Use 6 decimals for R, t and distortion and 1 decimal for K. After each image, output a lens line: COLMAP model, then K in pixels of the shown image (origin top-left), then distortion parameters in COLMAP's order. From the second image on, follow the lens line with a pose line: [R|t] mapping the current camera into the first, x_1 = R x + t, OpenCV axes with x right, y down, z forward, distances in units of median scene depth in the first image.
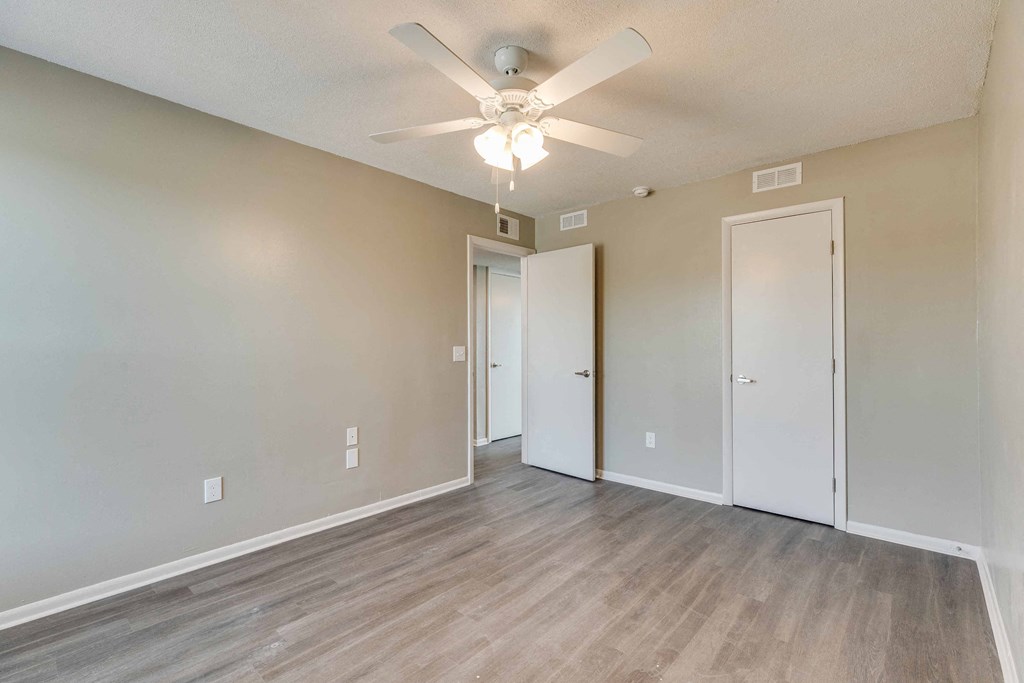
lens RADIAL K [[458.8, 0, 510.9], [0, 458.8, 342.9], [0, 0, 1]] dist [0.001233, 0.000025]
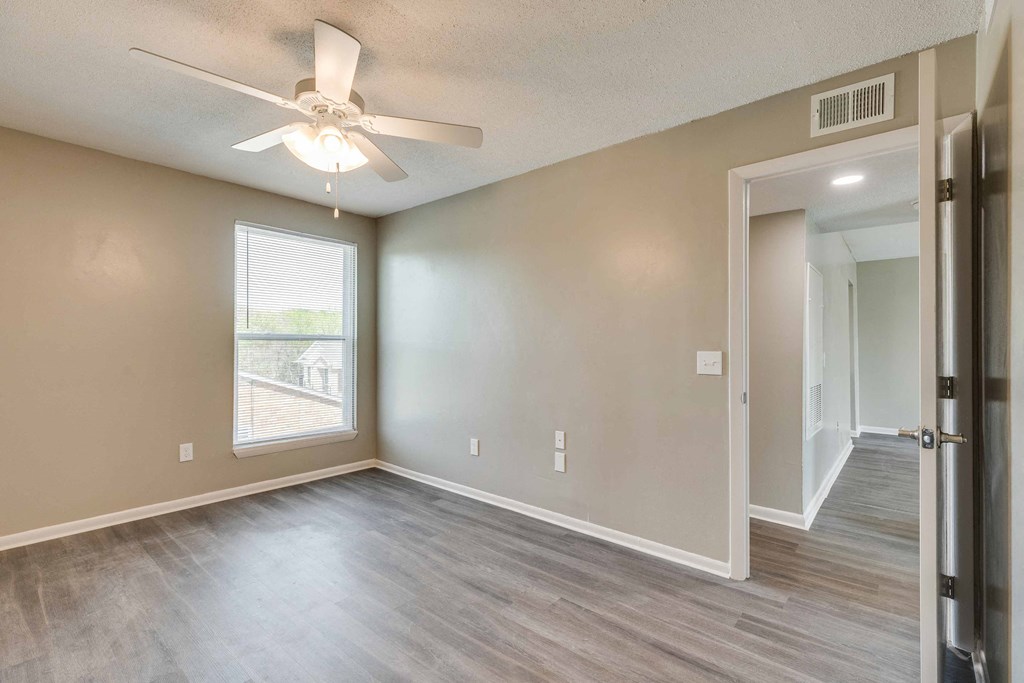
lens RADIAL K [[458.8, 0, 513.4], [0, 458.8, 344.1], [0, 0, 1]] dist [0.001233, 0.000025]
pose [[0.025016, -0.003735, -0.999680, 0.701161], [-0.002460, 0.999990, -0.003798, 0.001506], [0.999684, 0.002554, 0.025007, 0.956033]]
